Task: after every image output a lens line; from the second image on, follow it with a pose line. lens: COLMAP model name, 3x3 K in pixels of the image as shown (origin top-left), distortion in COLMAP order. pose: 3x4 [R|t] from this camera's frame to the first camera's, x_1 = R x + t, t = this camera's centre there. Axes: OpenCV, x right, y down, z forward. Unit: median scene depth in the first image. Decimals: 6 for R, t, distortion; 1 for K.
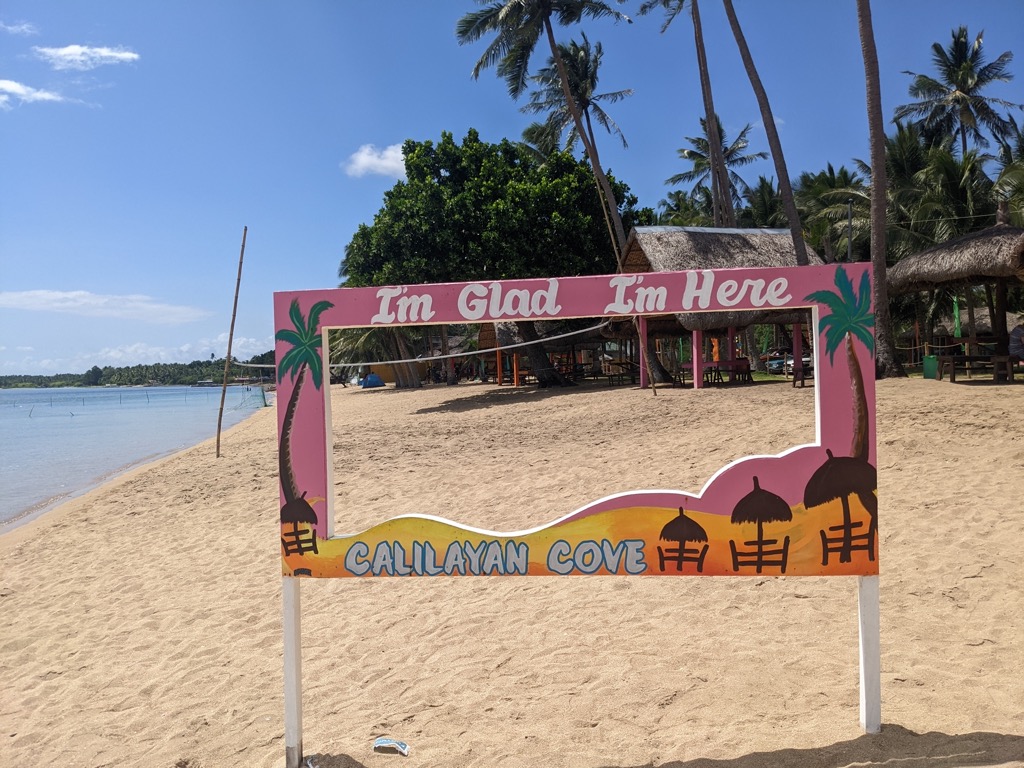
lens RADIAL K [[793.9, 0, 512.1], [0, 793.9, 388.6], [0, 0, 1]] dist [0.070125, -0.111414]
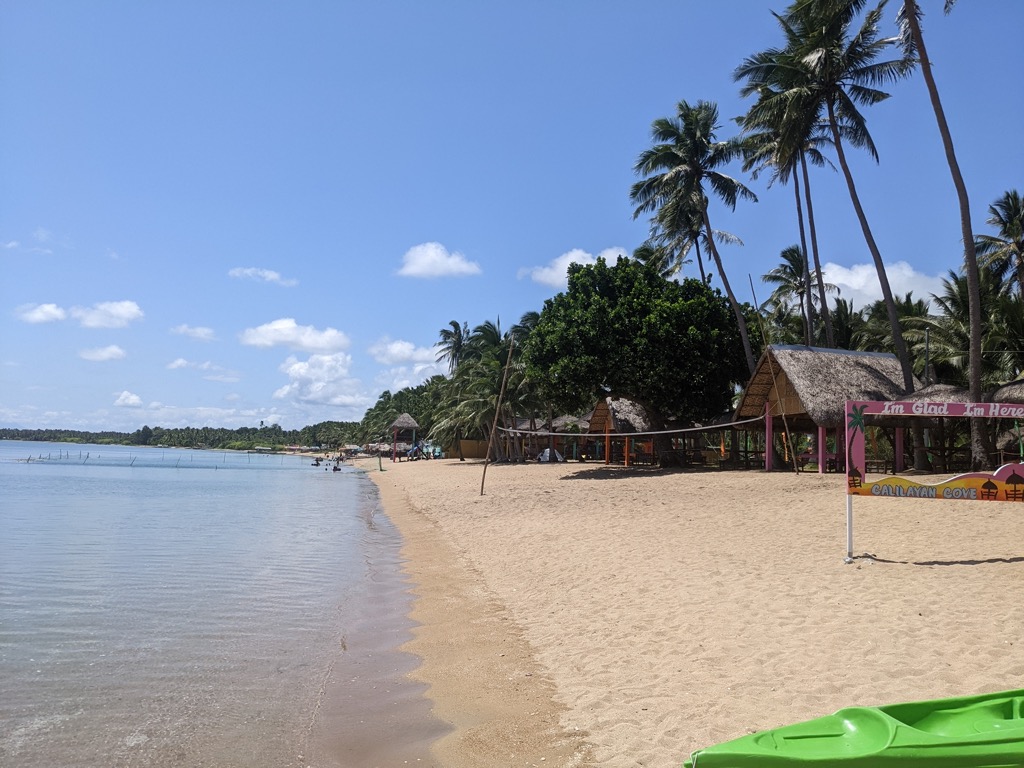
lens RADIAL K [[793.9, 0, 512.1], [0, 793.9, 388.6], [0, 0, 1]] dist [0.070125, -0.111414]
pose [[0.996906, 0.065160, -0.043955, -1.449665], [-0.069529, 0.991870, -0.106577, 0.249235], [0.036653, 0.109303, 0.993332, -2.106318]]
